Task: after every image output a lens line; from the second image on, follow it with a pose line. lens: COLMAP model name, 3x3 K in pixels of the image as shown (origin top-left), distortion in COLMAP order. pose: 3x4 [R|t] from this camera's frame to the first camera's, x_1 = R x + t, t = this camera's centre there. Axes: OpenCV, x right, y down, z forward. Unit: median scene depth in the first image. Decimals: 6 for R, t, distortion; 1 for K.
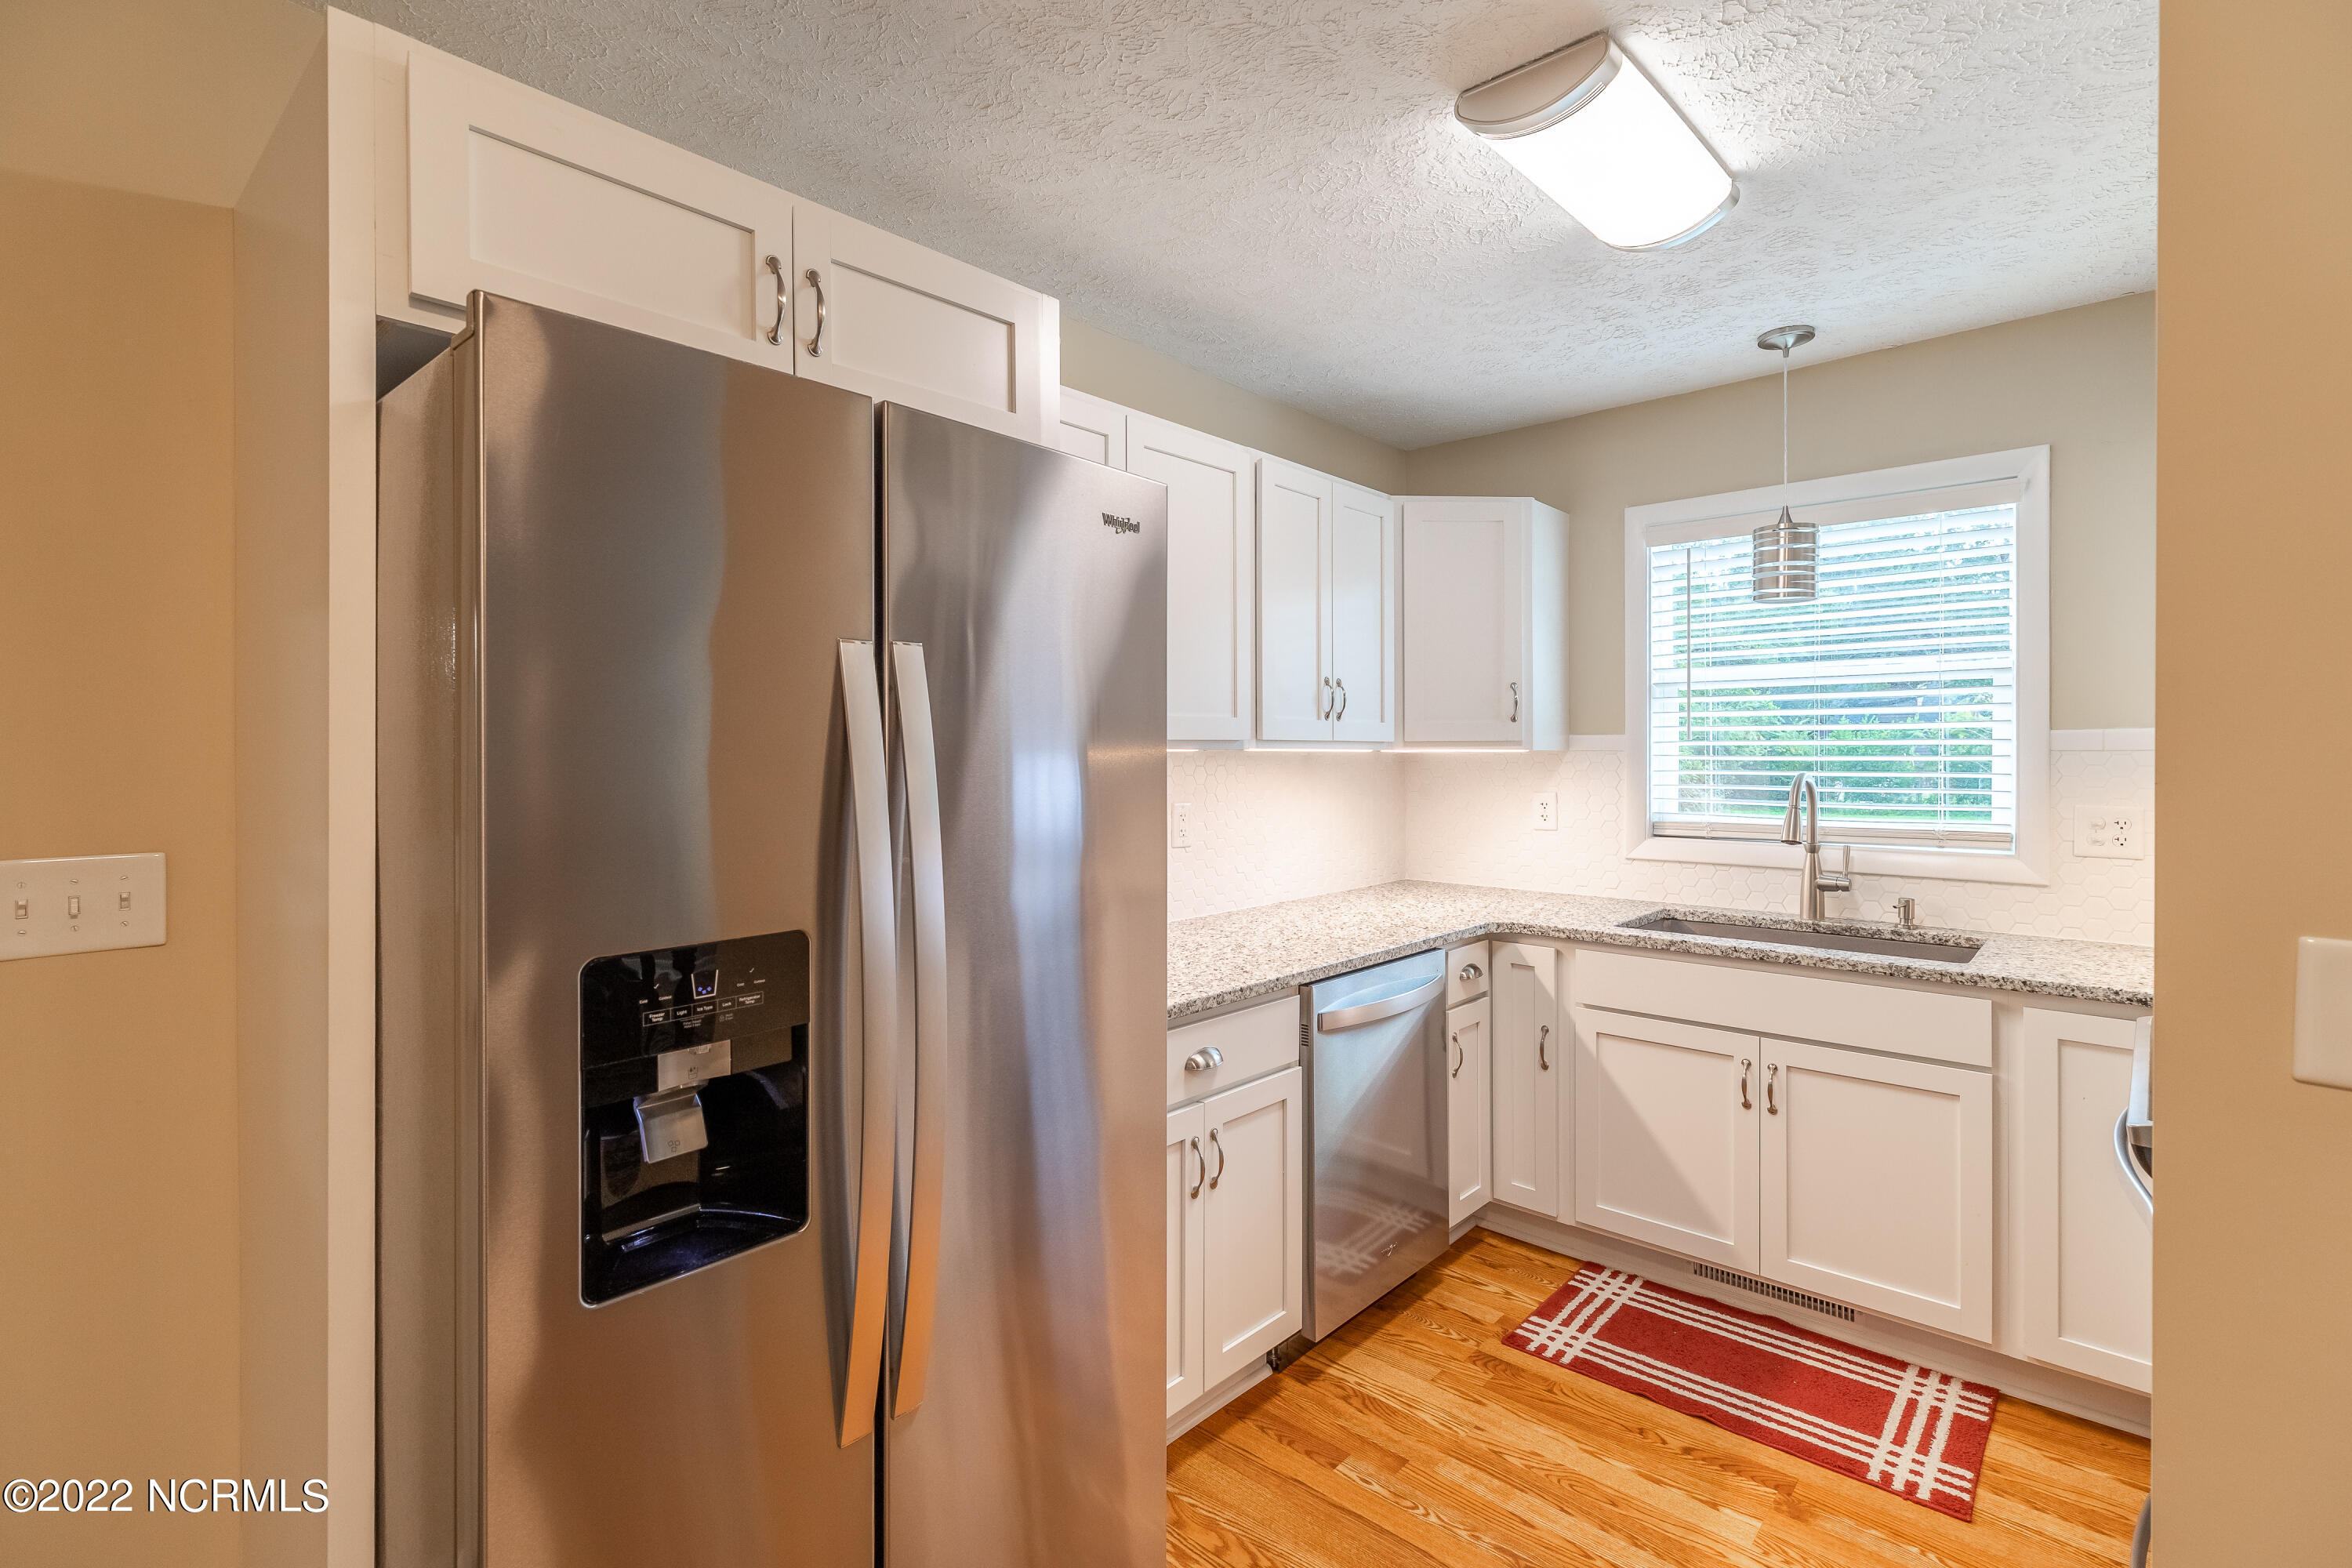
lens RADIAL K [[1067.0, 0, 1168.6], [0, 1067.0, 747.6], [0, 0, 1]] dist [0.005707, -0.000619]
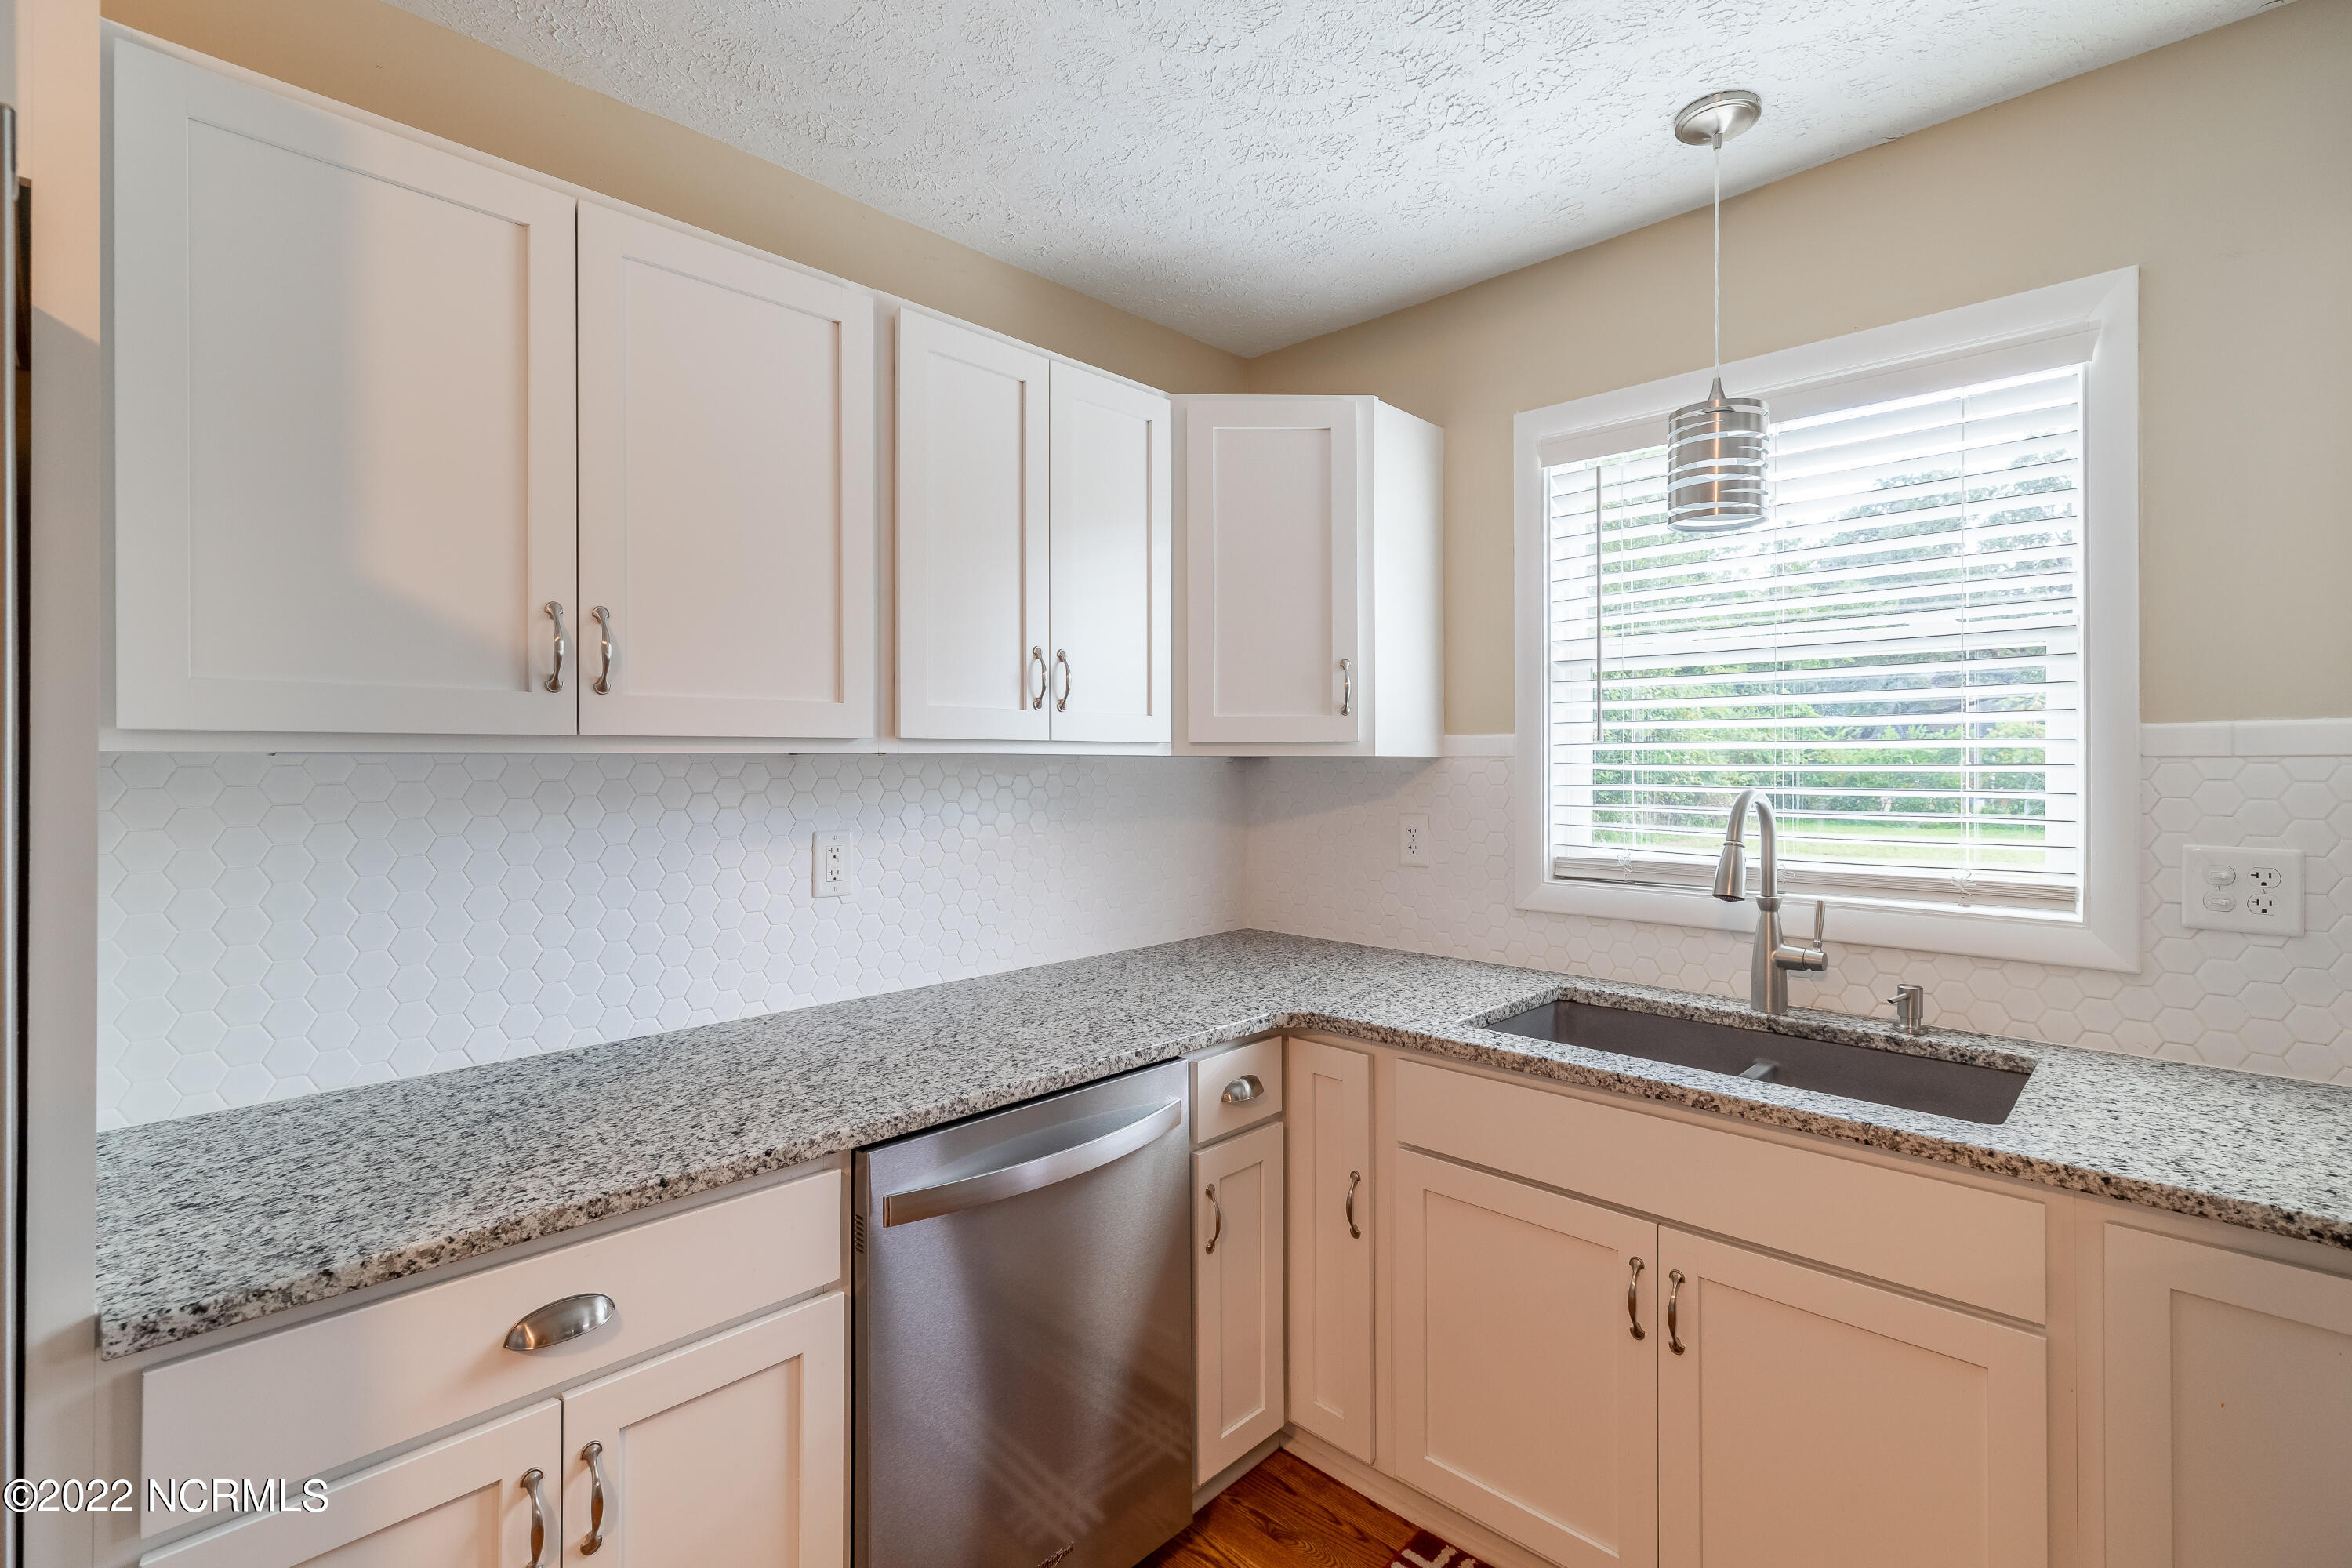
lens RADIAL K [[1067.0, 0, 1171.6], [0, 1067.0, 750.4], [0, 0, 1]] dist [0.005707, -0.000619]
pose [[0.999497, 0.000889, -0.031710, 0.266506], [-0.001100, 0.999977, -0.006658, 0.004189], [0.031703, 0.006690, 0.999475, 0.342528]]
